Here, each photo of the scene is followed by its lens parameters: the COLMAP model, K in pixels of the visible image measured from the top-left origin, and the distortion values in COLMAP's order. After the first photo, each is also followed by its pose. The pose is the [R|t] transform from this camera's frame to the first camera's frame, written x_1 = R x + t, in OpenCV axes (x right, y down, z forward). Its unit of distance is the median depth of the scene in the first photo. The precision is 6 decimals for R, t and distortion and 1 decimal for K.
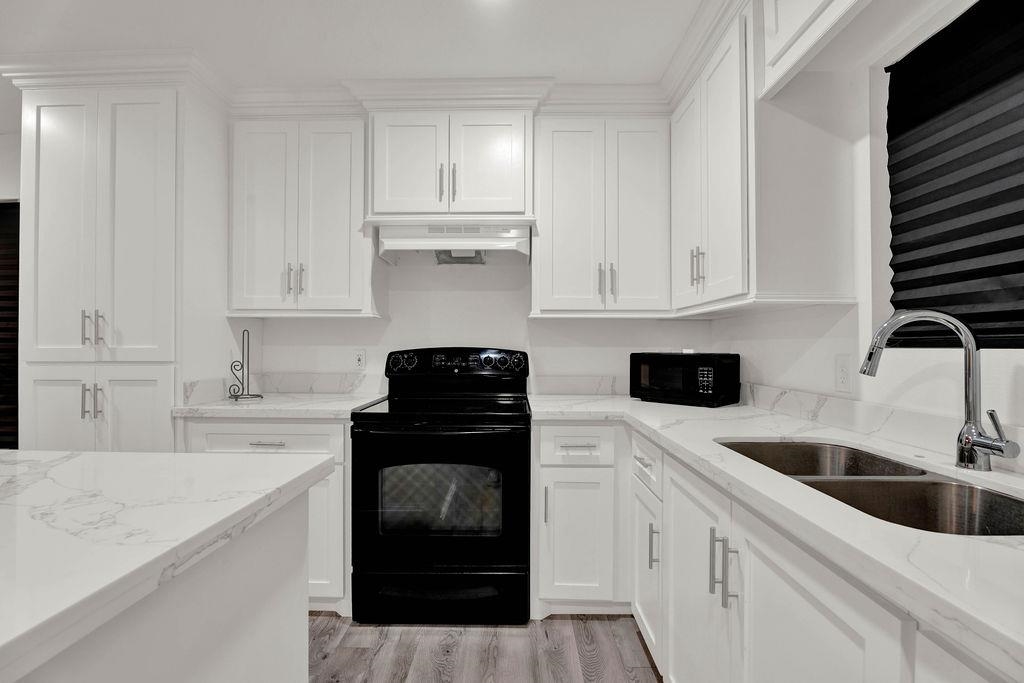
lens RADIAL K [[472.7, 0, 512.0], [0, 472.7, 341.5], [0, 0, 1]] dist [-0.001646, 0.000020]
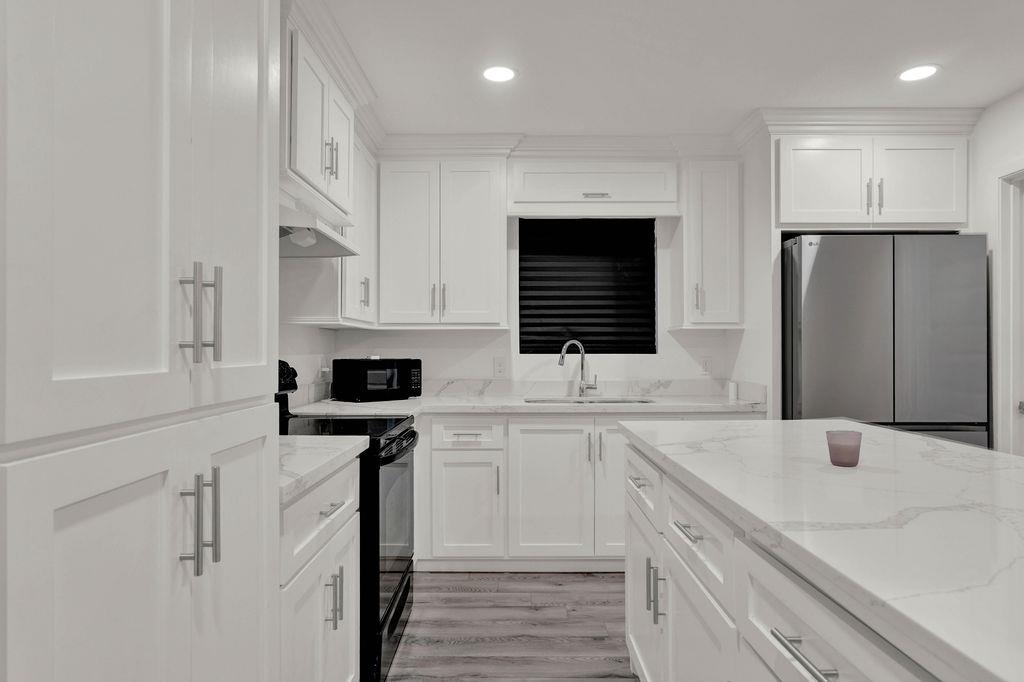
lens RADIAL K [[618.5, 0, 512.0], [0, 618.5, 341.0], [0, 0, 1]] dist [-0.001481, 0.000138]
pose [[-0.004536, 0.000531, 0.999990, -1.583270], [-0.010904, 0.999940, -0.000581, -0.032784], [-0.999930, -0.010907, -0.004530, 0.860598]]
